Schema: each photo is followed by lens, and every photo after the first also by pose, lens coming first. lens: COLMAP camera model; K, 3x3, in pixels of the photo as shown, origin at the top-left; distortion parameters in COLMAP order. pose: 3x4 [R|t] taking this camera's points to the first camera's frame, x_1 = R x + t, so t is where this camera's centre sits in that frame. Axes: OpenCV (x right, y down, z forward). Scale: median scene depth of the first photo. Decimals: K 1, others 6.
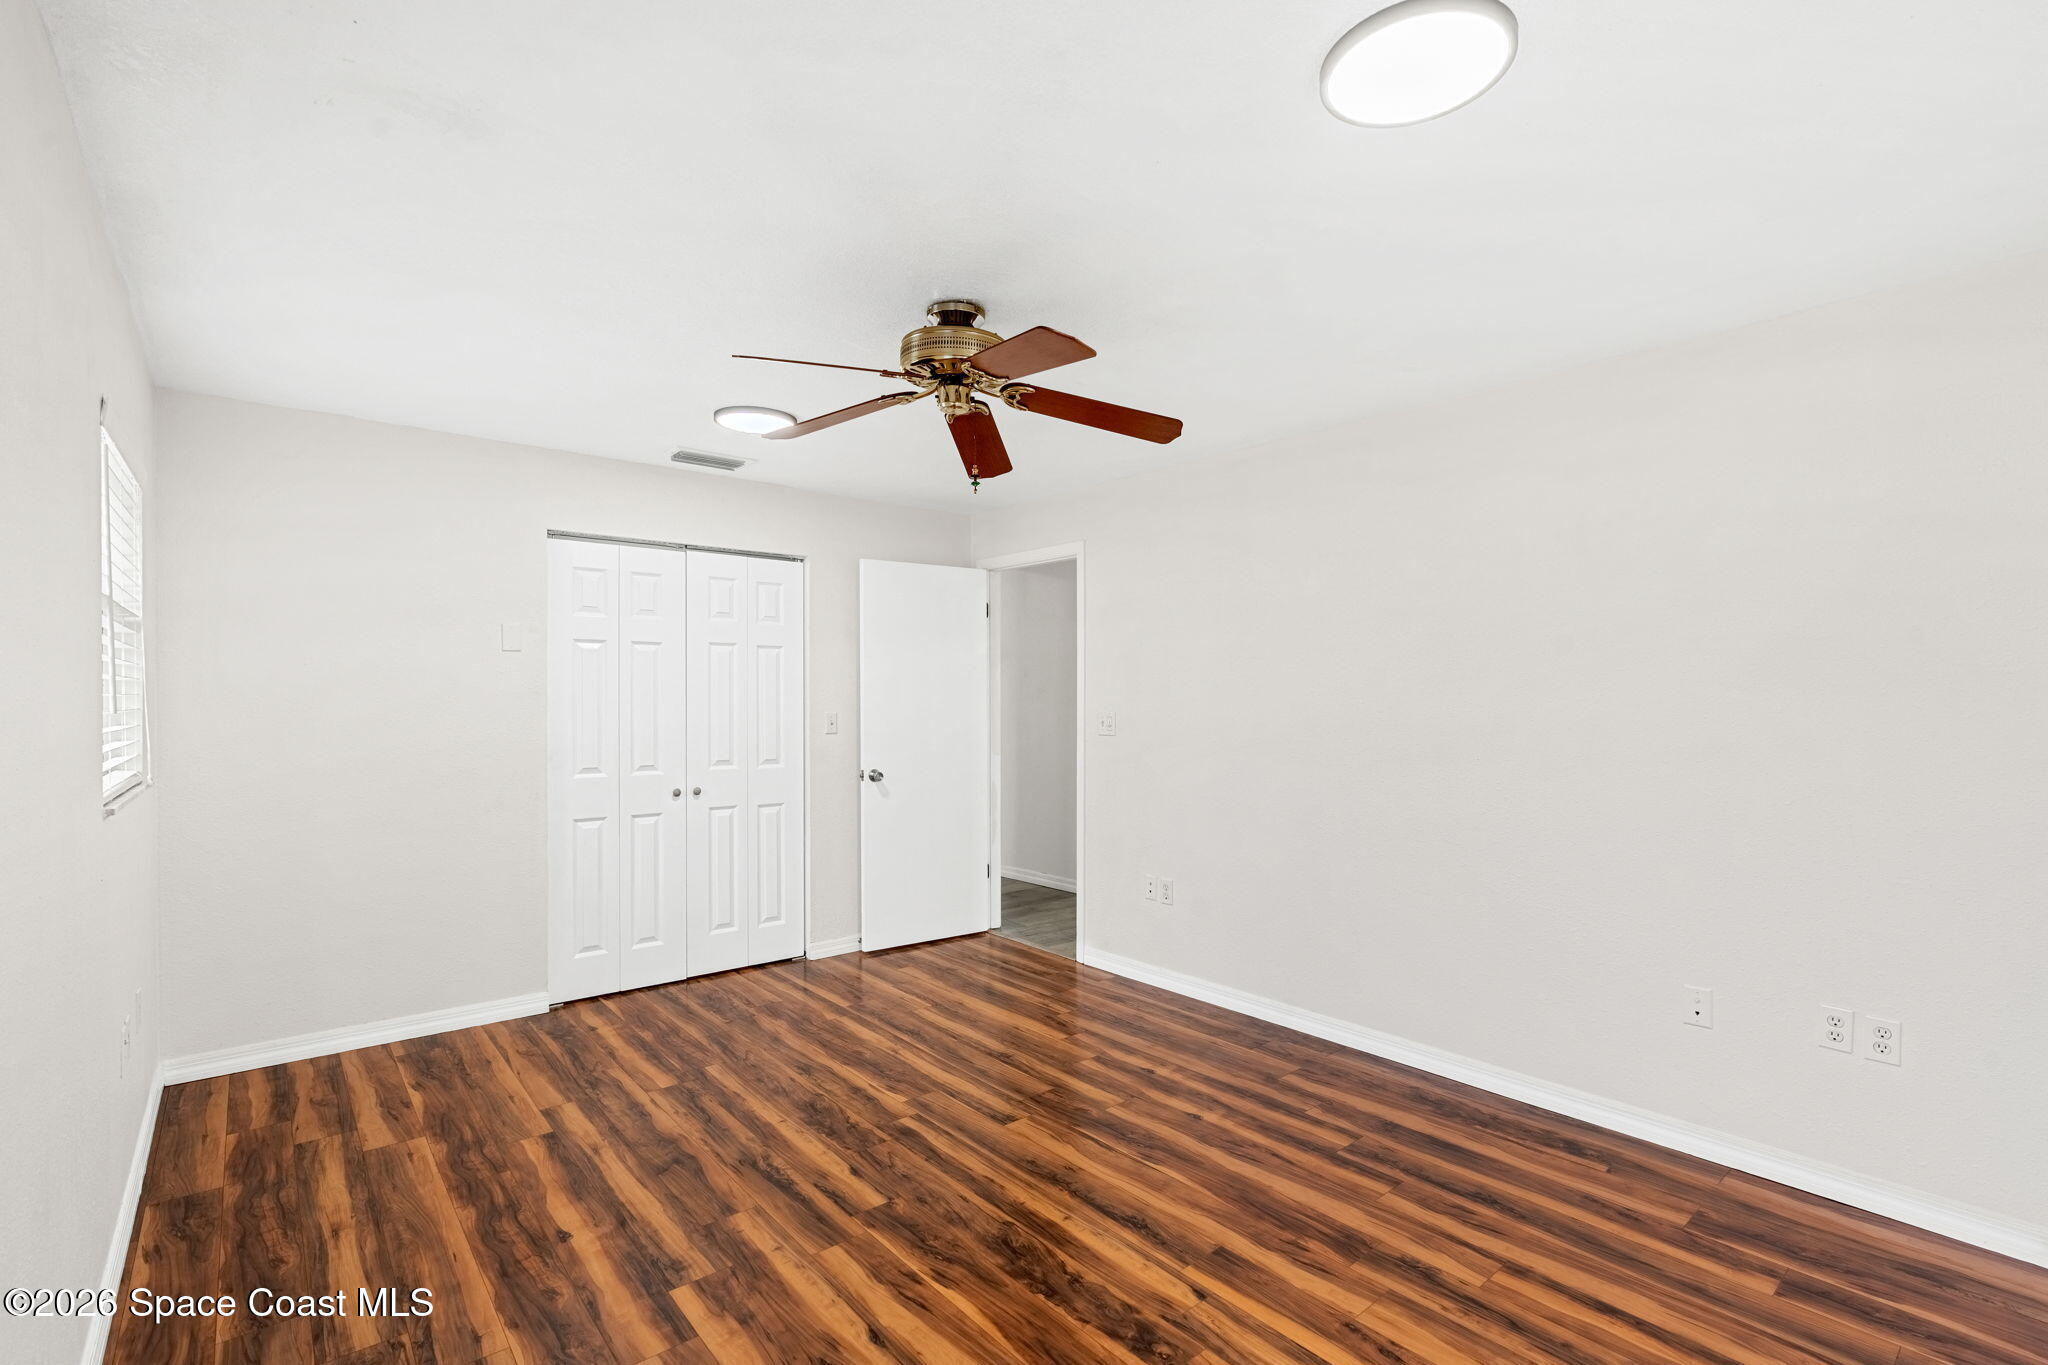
lens RADIAL K [[985.0, 0, 1023.3], [0, 985.0, 692.6], [0, 0, 1]] dist [-0.000579, 0.000010]
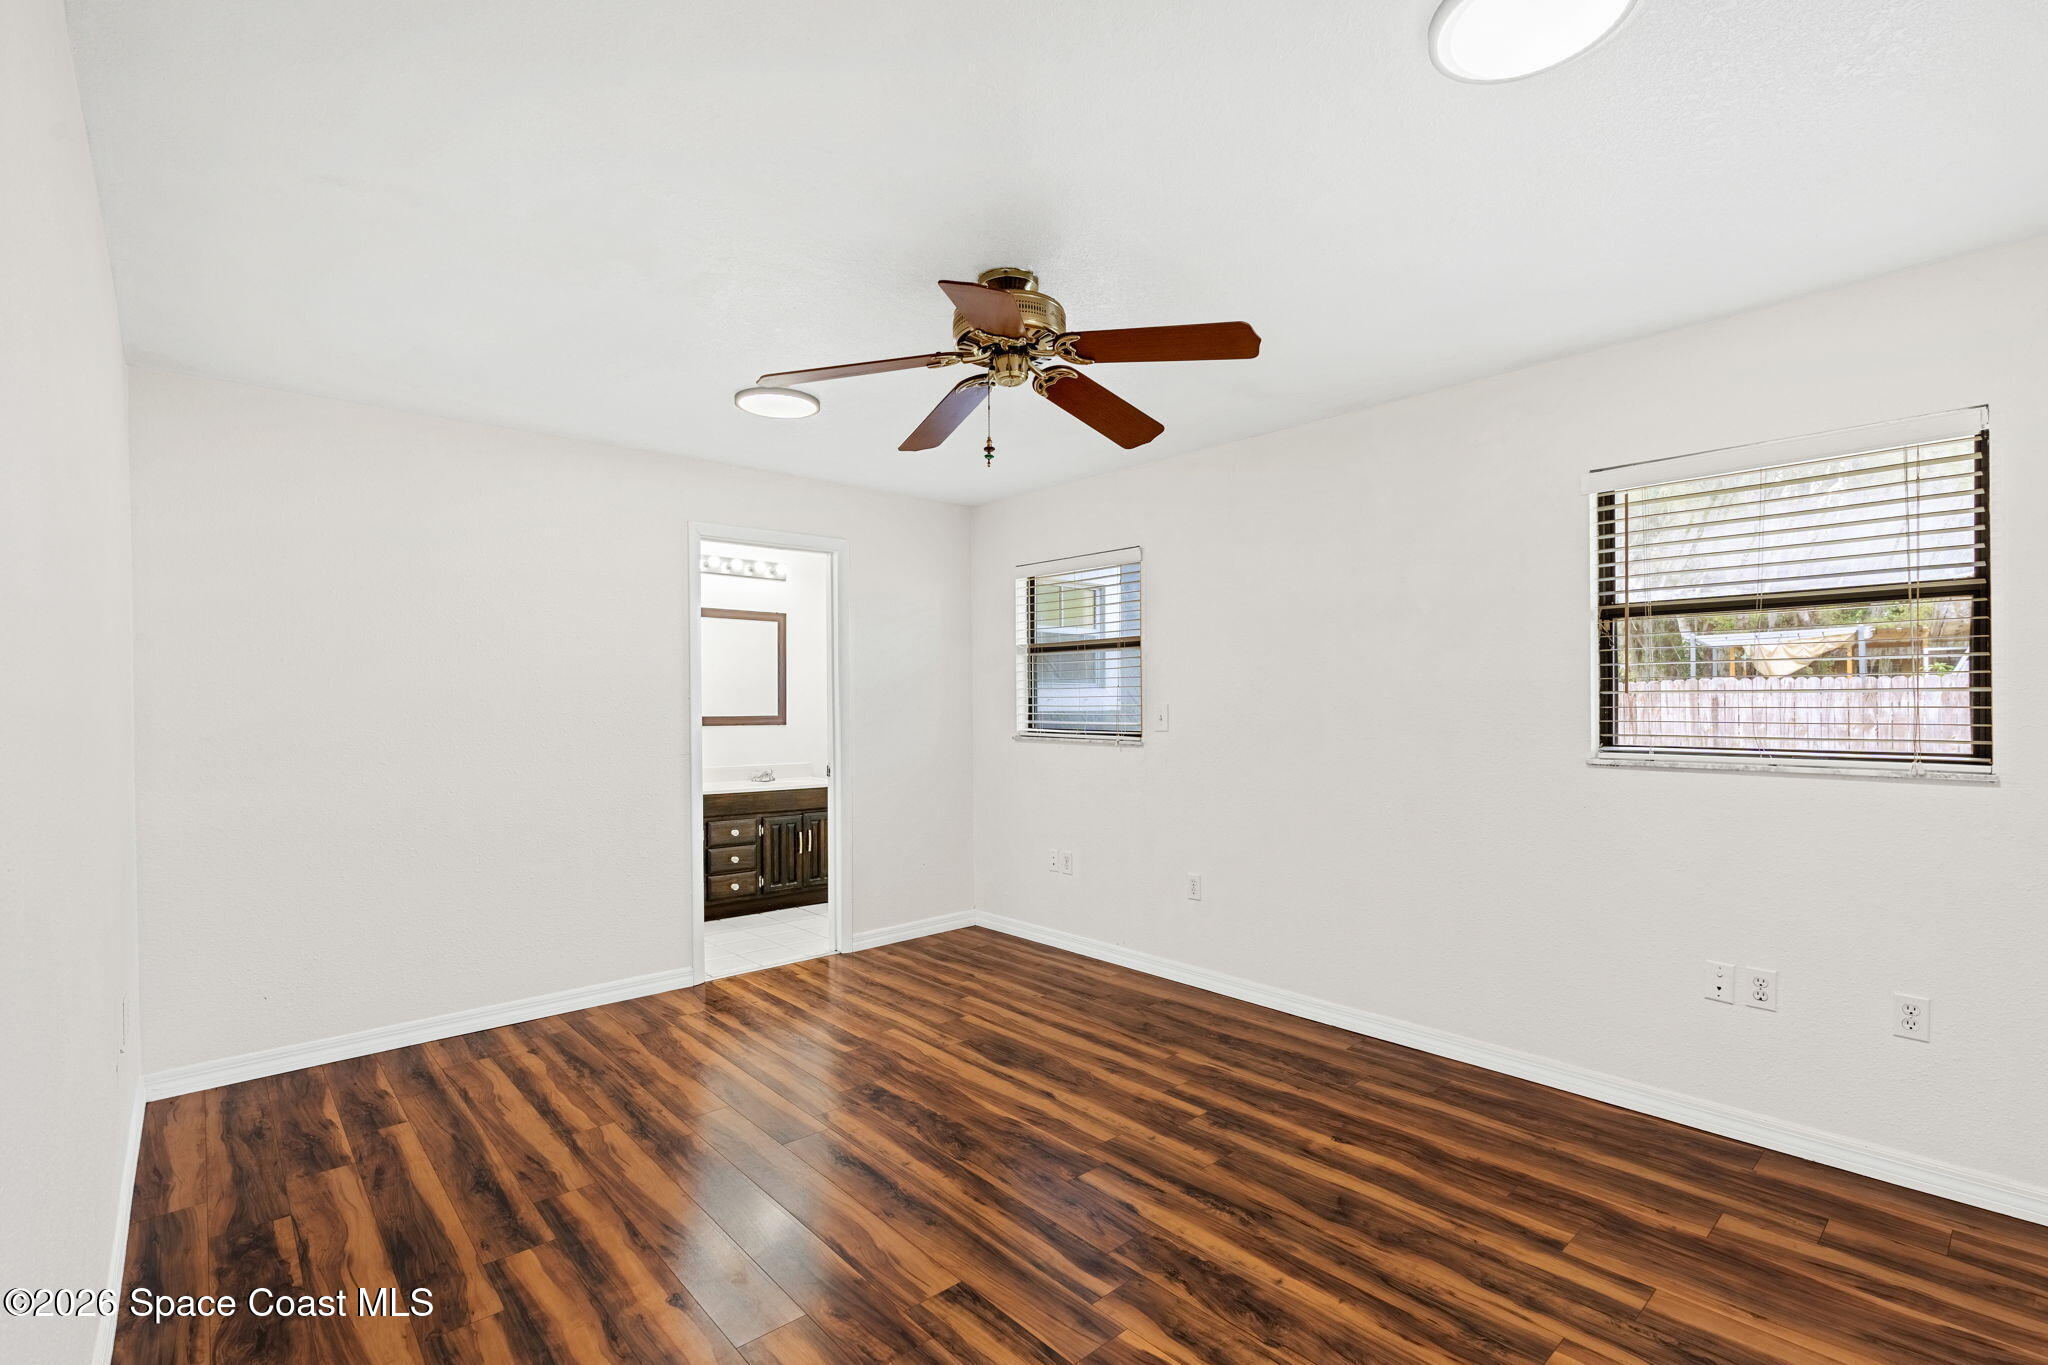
lens RADIAL K [[985.0, 0, 1025.0], [0, 985.0, 692.4], [0, 0, 1]] dist [-0.000579, 0.000010]
pose [[-0.999537, 0.006878, -0.029652, -0.055592], [0.007355, 0.999845, -0.016009, 0.032585], [0.029537, -0.016220, -0.999432, 2.028099]]
